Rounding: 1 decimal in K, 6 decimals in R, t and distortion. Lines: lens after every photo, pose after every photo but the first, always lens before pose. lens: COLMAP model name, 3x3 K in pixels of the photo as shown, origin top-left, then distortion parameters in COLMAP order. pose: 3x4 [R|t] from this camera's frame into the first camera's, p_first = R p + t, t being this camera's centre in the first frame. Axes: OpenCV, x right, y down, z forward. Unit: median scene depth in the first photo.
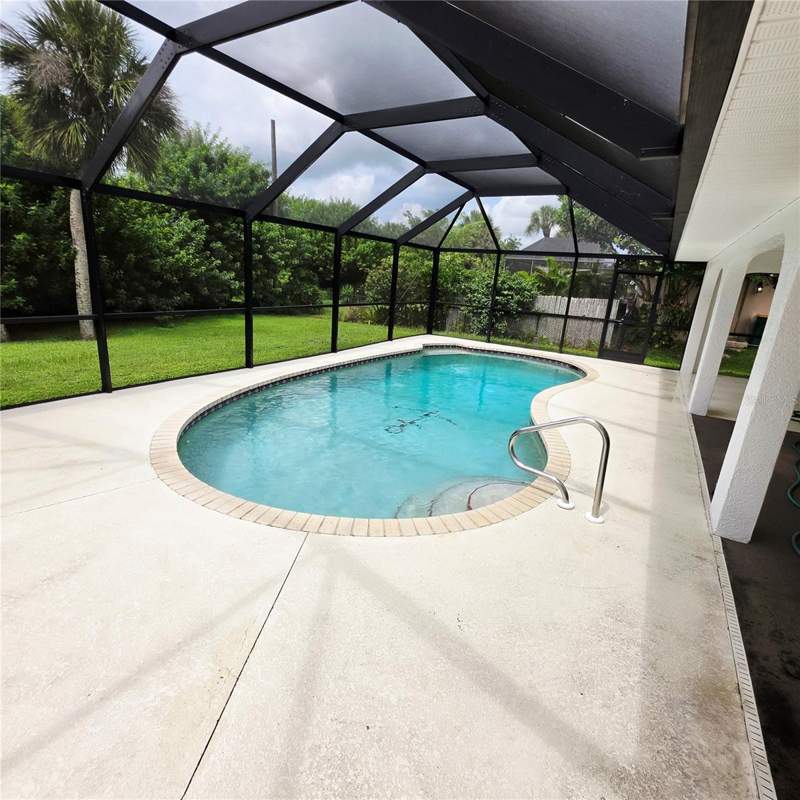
lens RADIAL K [[432.3, 0, 400.0], [0, 432.3, 400.0], [0, 0, 1]] dist [-0.004715, -0.001339]
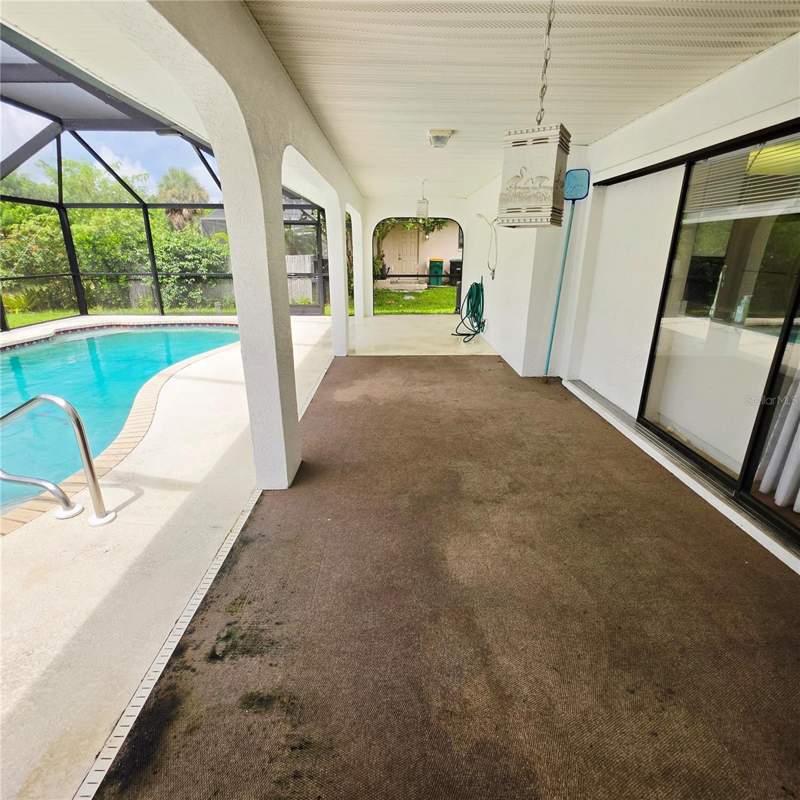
lens RADIAL K [[432.3, 0, 400.0], [0, 432.3, 400.0], [0, 0, 1]] dist [-0.004715, -0.001339]
pose [[0.848019, -0.233290, 0.475857, 0.173235], [0.198821, 0.972364, 0.122387, 0.022535], [-0.491258, -0.009176, 0.870966, 0.017498]]
